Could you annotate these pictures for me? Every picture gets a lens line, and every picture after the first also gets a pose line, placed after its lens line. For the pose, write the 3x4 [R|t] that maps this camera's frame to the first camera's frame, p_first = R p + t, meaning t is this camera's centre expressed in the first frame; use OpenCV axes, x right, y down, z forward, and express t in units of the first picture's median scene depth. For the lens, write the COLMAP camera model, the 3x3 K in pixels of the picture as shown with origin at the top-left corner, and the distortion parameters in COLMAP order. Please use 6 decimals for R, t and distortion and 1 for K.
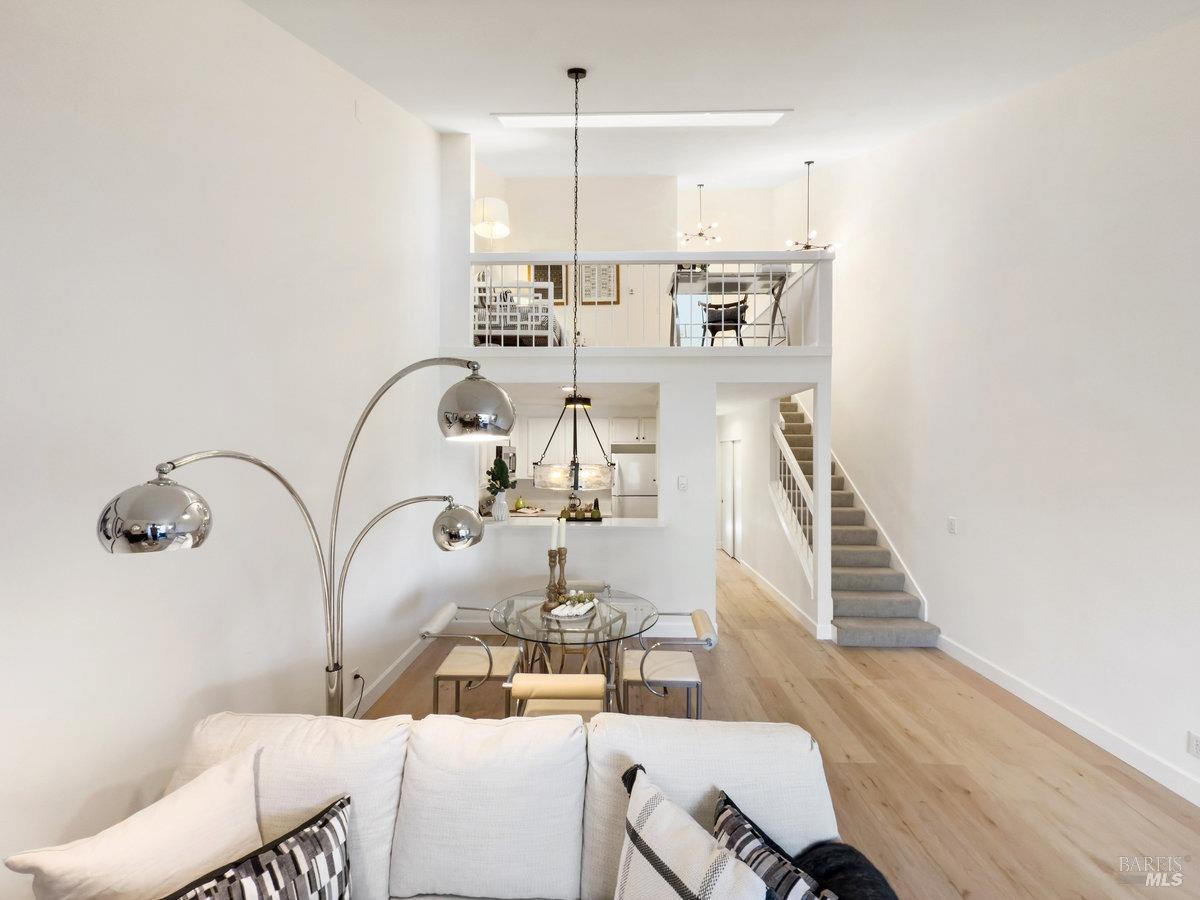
lens RADIAL K [[473.7, 0, 587.2], [0, 473.7, 451.0], [0, 0, 1]] dist [0.005860, -0.000102]
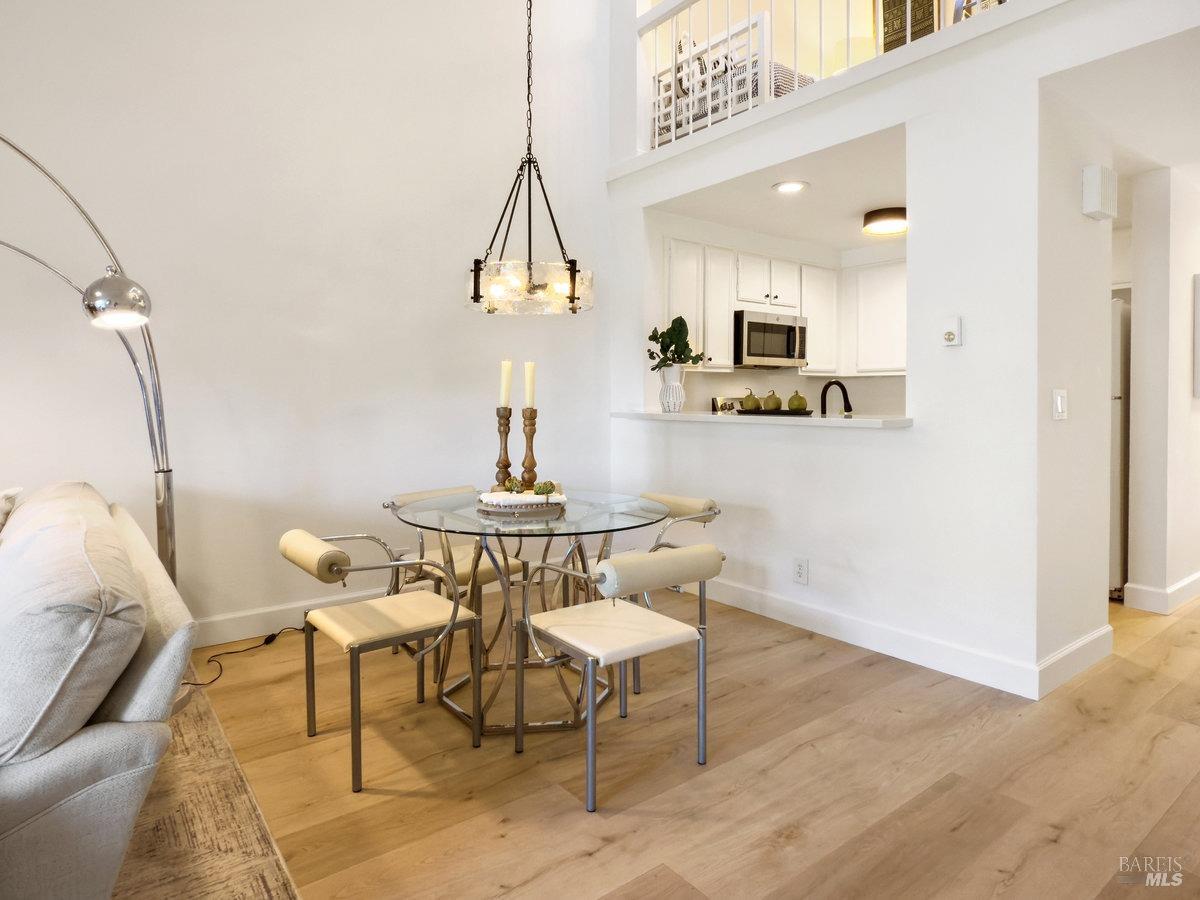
lens RADIAL K [[678.8, 0, 609.5], [0, 678.8, 403.2], [0, 0, 1]] dist [0.017375, -0.005396]
pose [[0.657676, 0.008227, -0.753256, 0.452334], [0.004711, 0.999876, 0.015034, 0.116122], [0.753286, -0.013436, 0.657556, 0.315630]]
